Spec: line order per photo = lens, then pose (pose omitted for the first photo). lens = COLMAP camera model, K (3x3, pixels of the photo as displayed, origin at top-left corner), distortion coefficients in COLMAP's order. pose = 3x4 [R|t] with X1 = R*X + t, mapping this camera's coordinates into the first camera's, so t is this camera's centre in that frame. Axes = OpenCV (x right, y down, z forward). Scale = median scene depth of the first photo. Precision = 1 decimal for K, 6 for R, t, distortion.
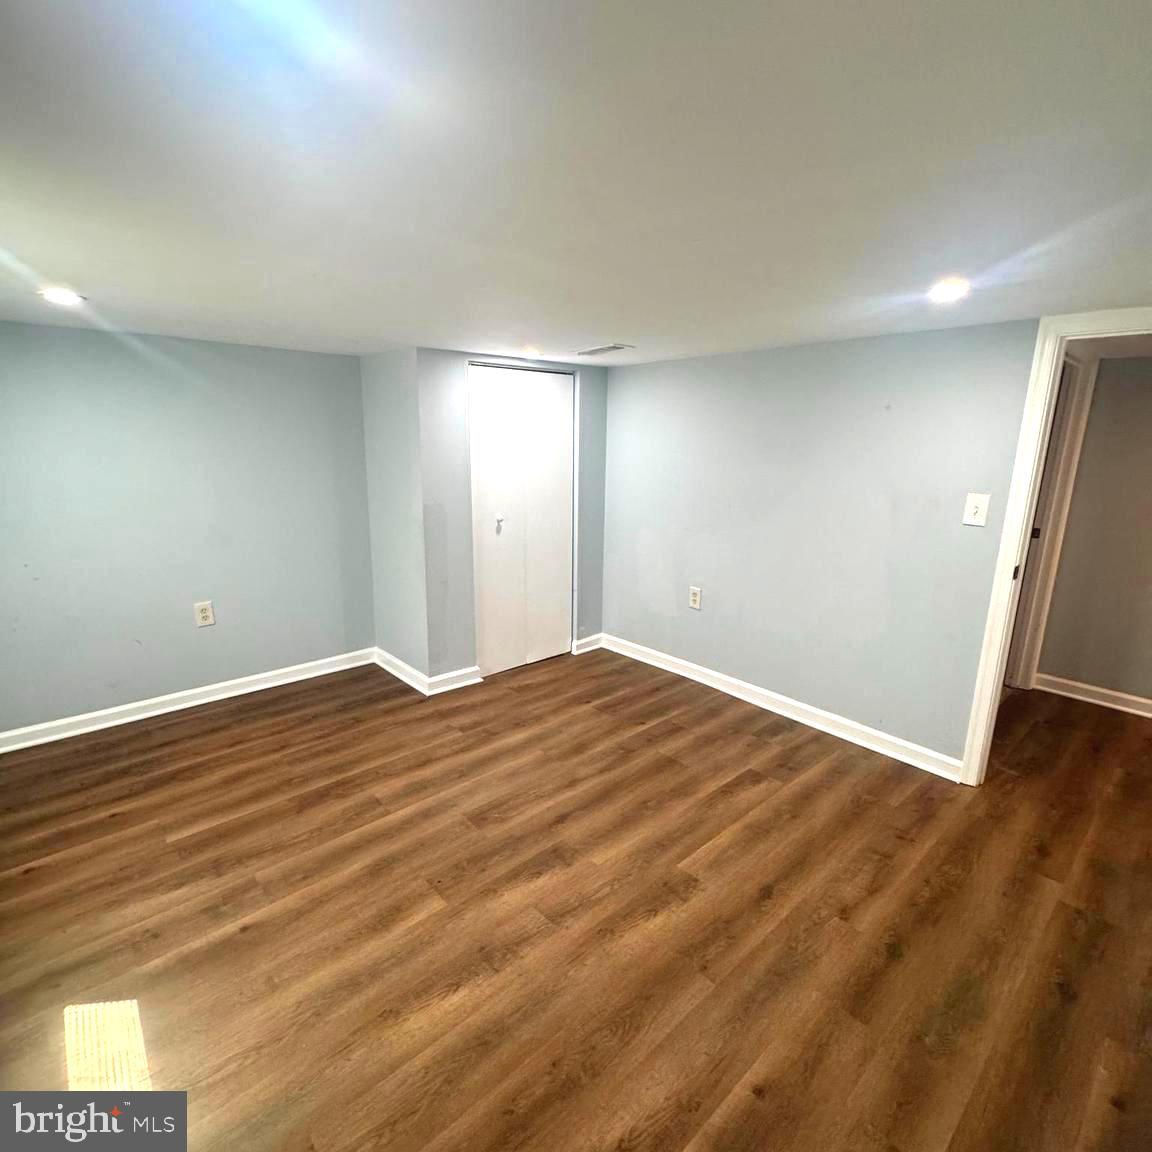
lens RADIAL K [[617.4, 0, 578.5], [0, 617.4, 577.3], [0, 0, 1]] dist [-0.005647, 0.000867]
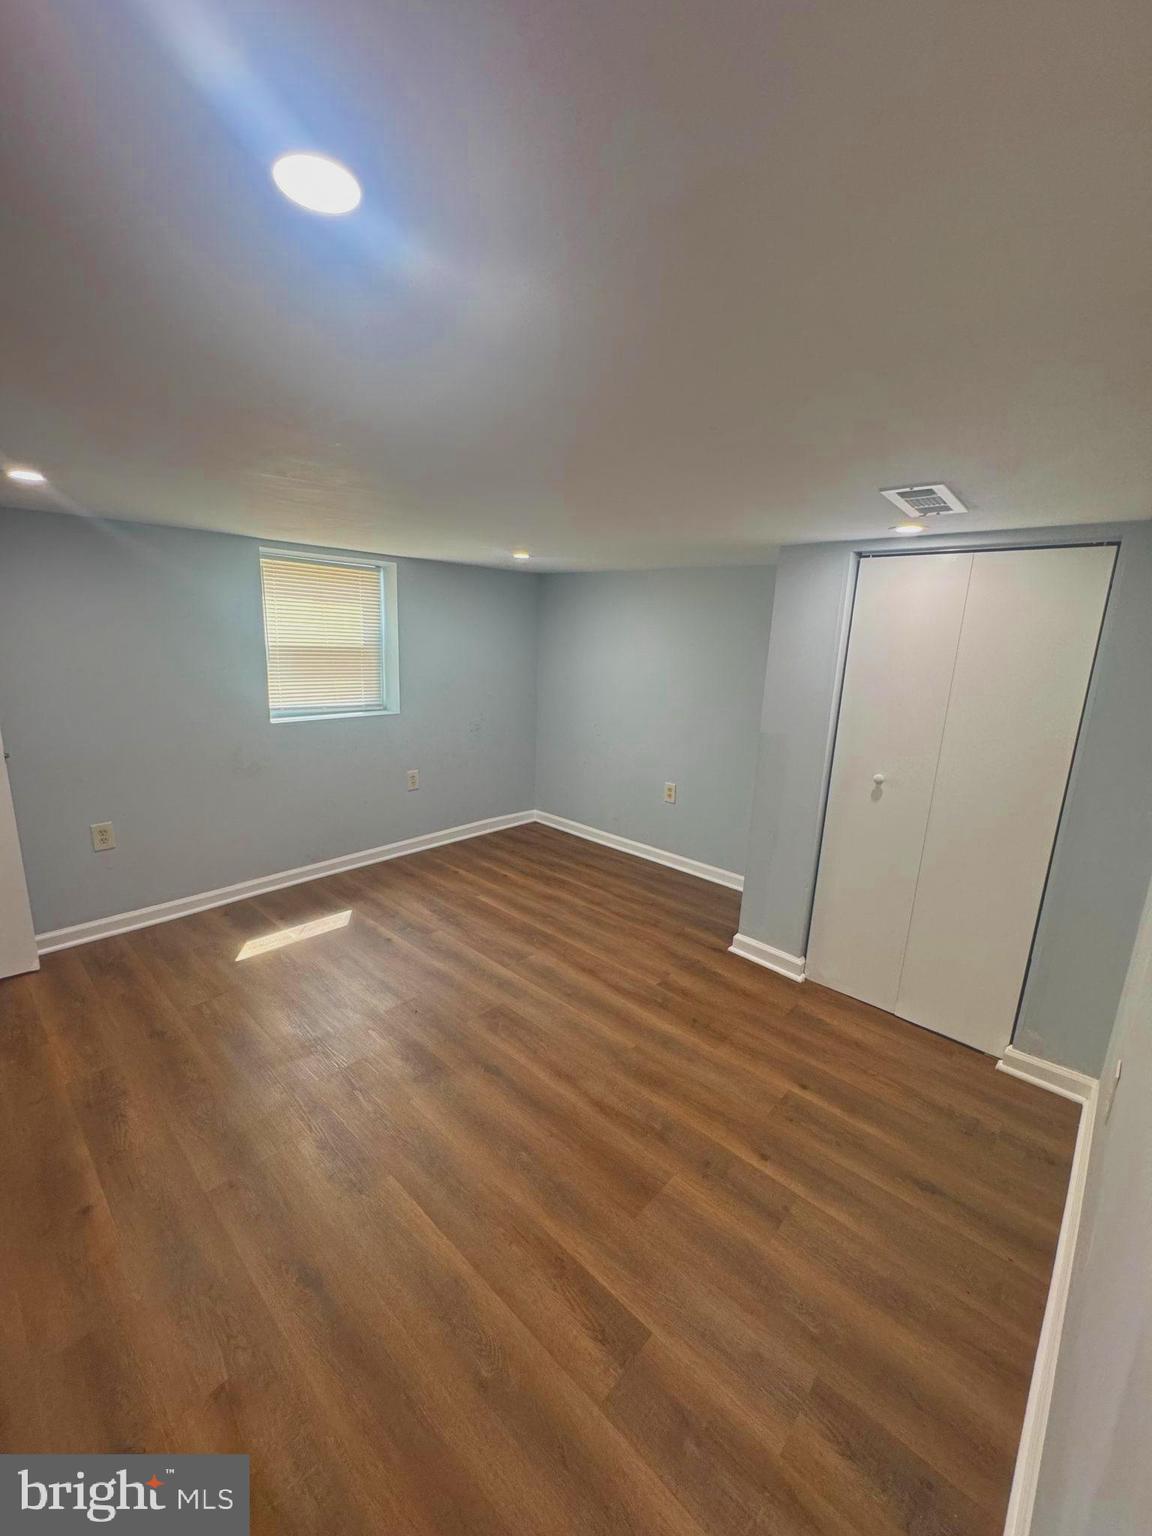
lens RADIAL K [[620.0, 0, 580.4], [0, 620.0, 768.9], [0, 0, 1]] dist [-0.004126, 0.000354]
pose [[0.075689, 0.204187, -0.976001, 0.647247], [-0.262717, 0.948308, 0.178020, -0.179444], [0.961900, 0.242938, 0.125420, 0.767122]]
